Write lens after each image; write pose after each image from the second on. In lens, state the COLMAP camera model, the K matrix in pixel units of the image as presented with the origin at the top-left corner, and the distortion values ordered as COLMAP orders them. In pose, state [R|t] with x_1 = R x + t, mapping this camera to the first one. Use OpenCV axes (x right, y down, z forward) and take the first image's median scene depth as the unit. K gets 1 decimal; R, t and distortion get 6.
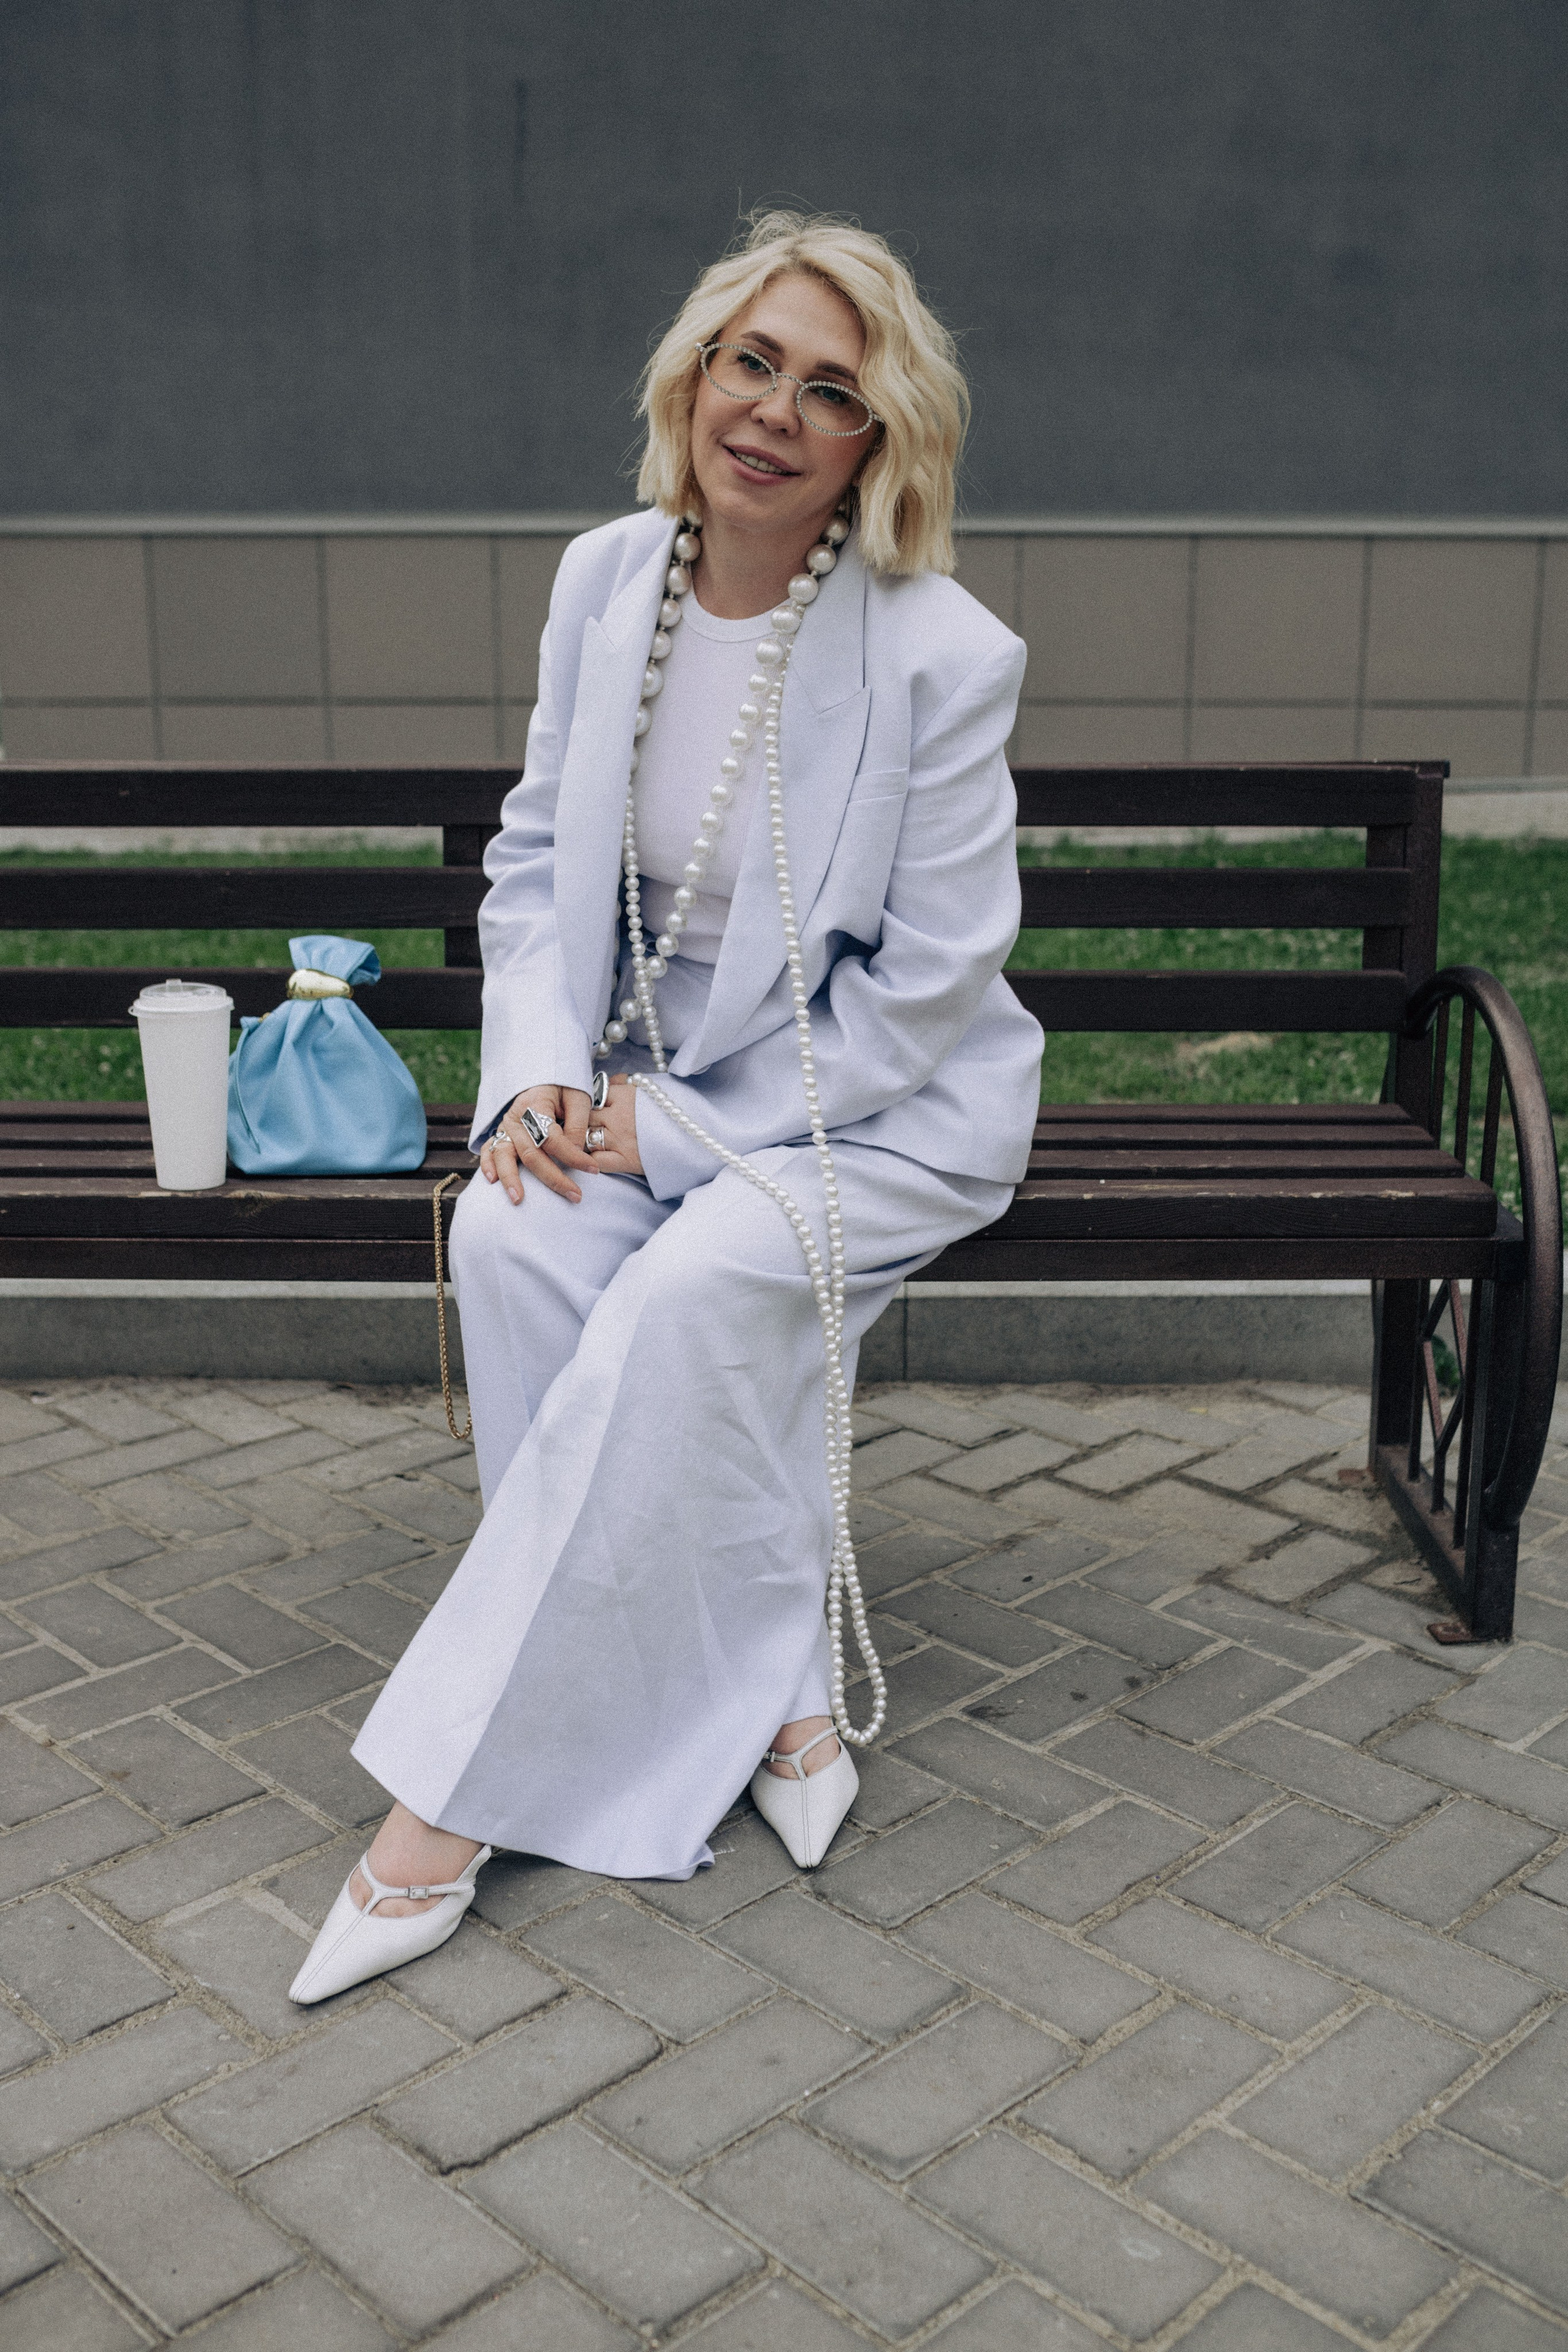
lens RADIAL K [[2281.3, 0, 784.0], [0, 2281.3, 1176.0], [0, 0, 1]] dist [-0.043696, 0.015556]
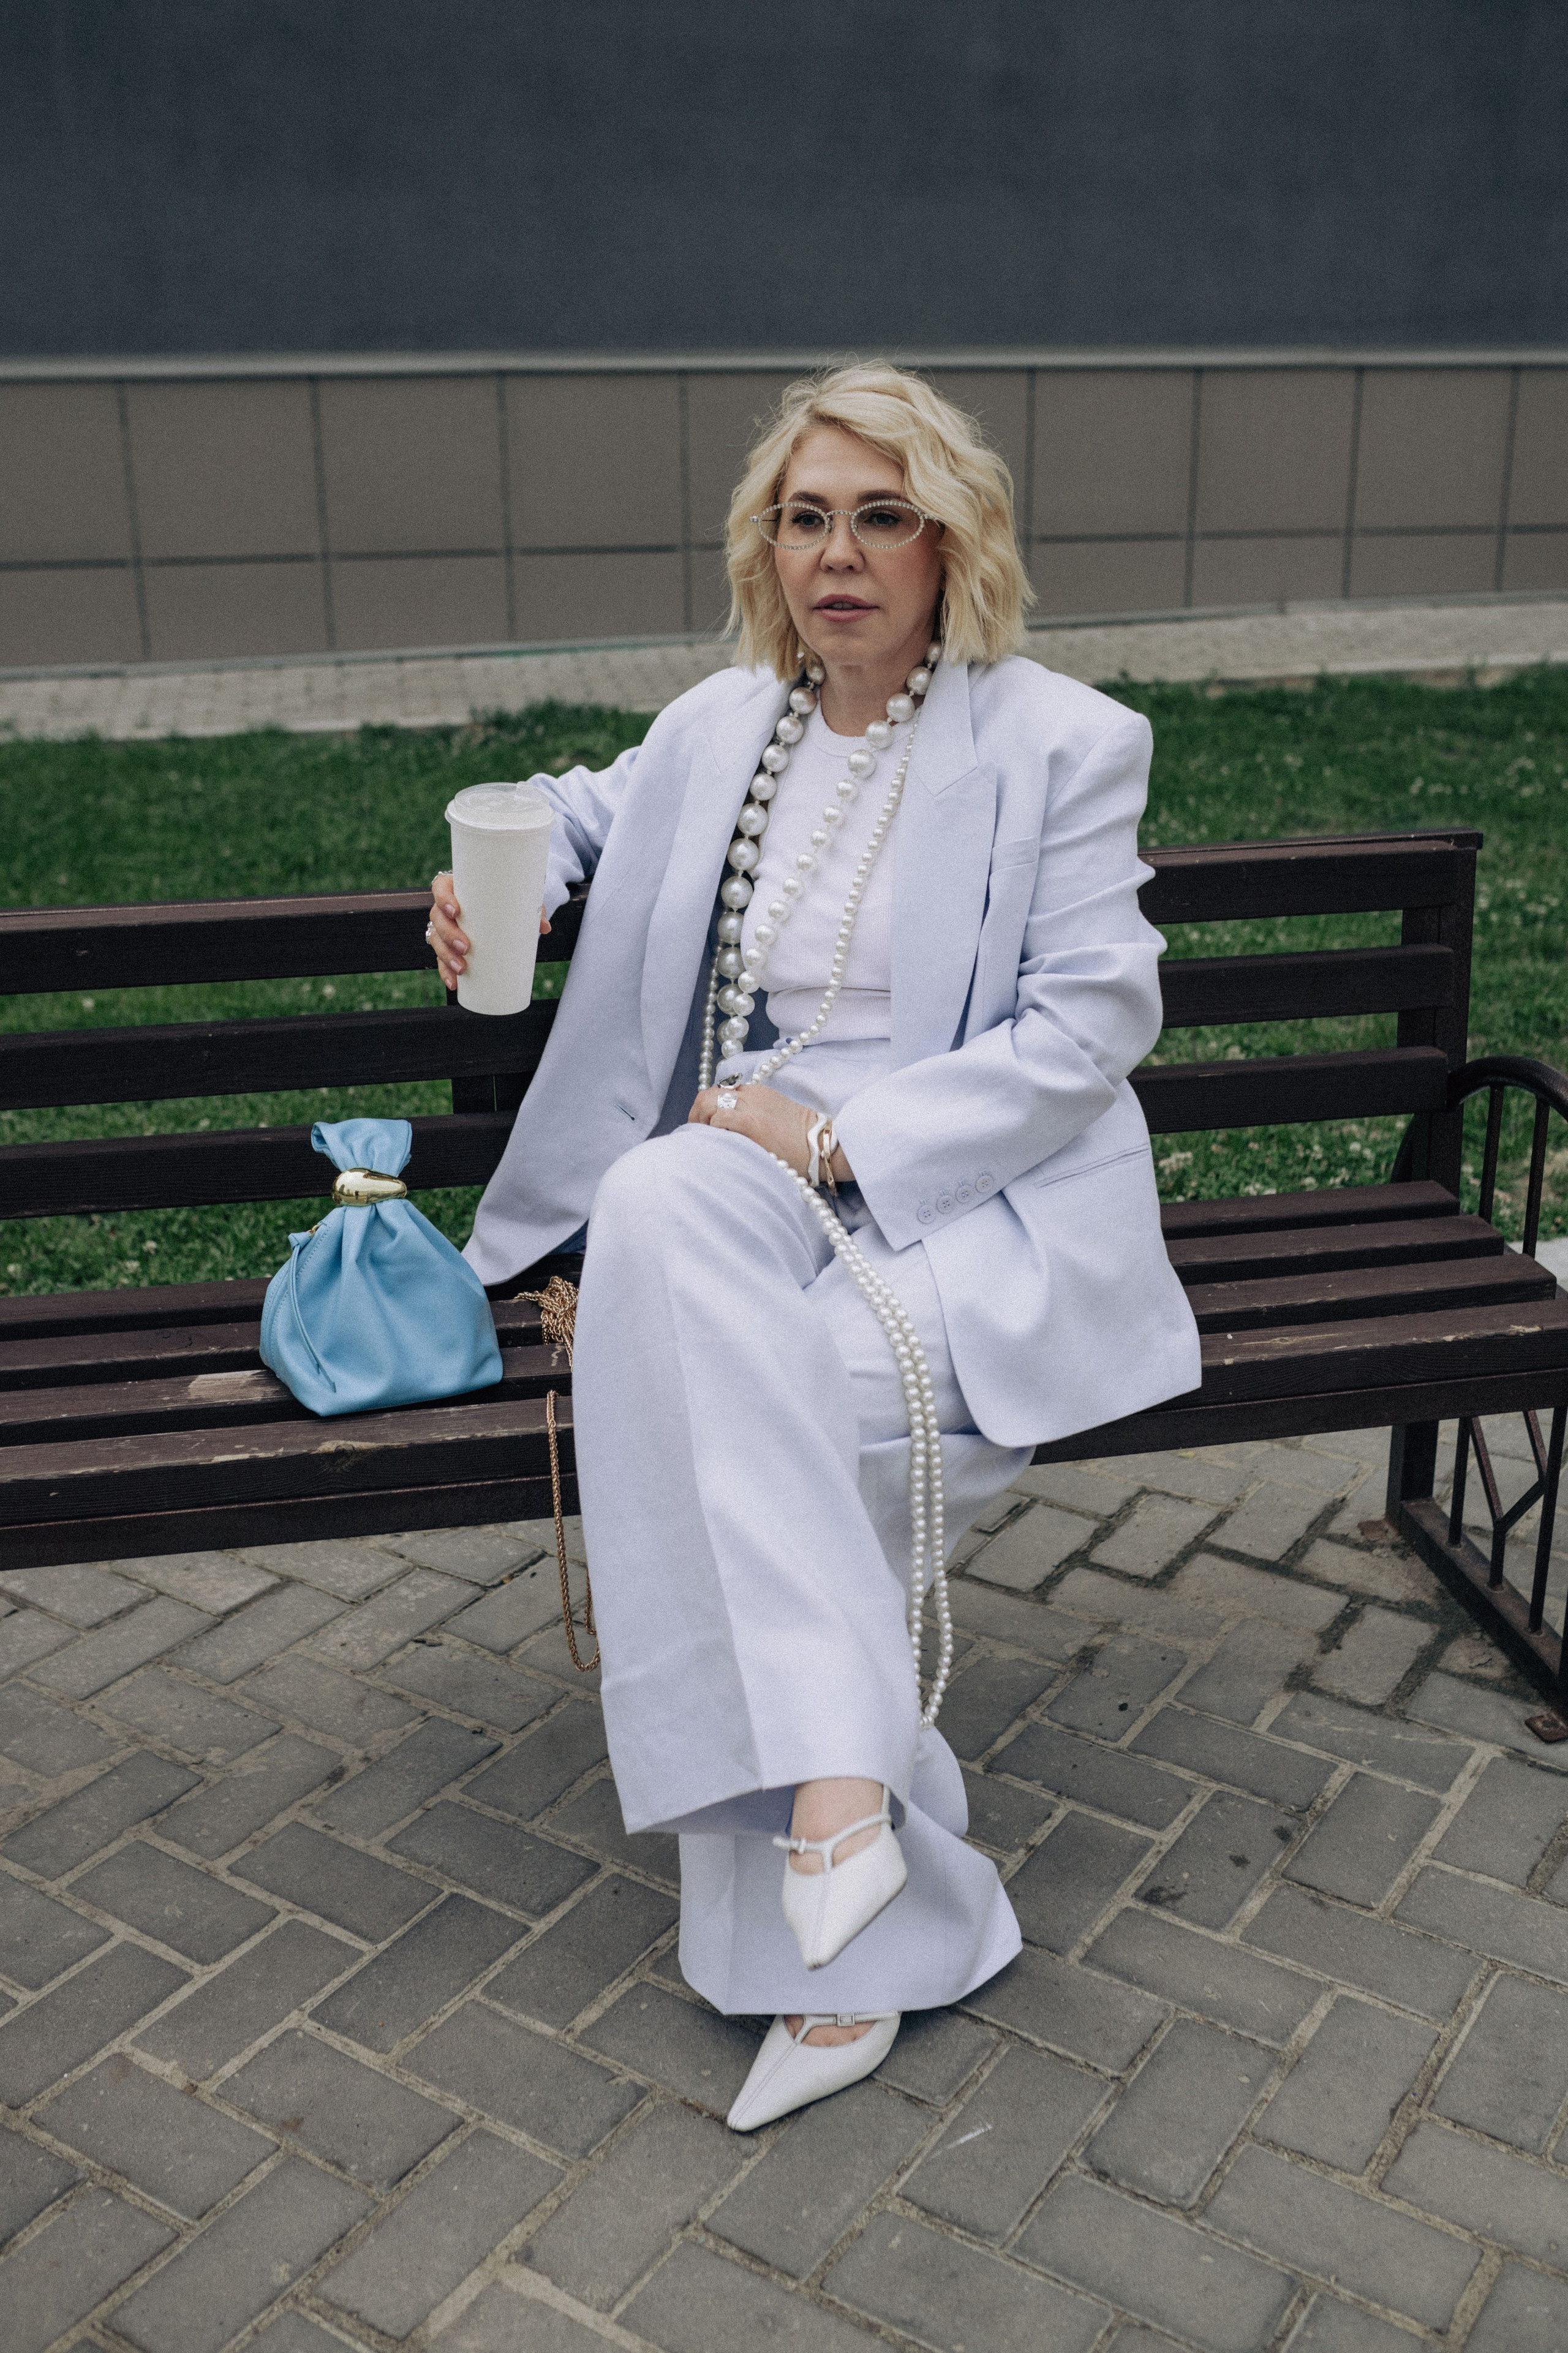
lens RADIAL K [[2241.6, 0, 784.0], [0, 2241.6, 1176.5], [0, 0, 1]] dist [-0.050000, 0.056756]
pose [[0.978964, -0.079788, 0.187783, -0.203976], [0.058630, 0.991558, 0.115653, -0.173954], [-0.195426, -0.102211, 0.975378, 0.115083]]
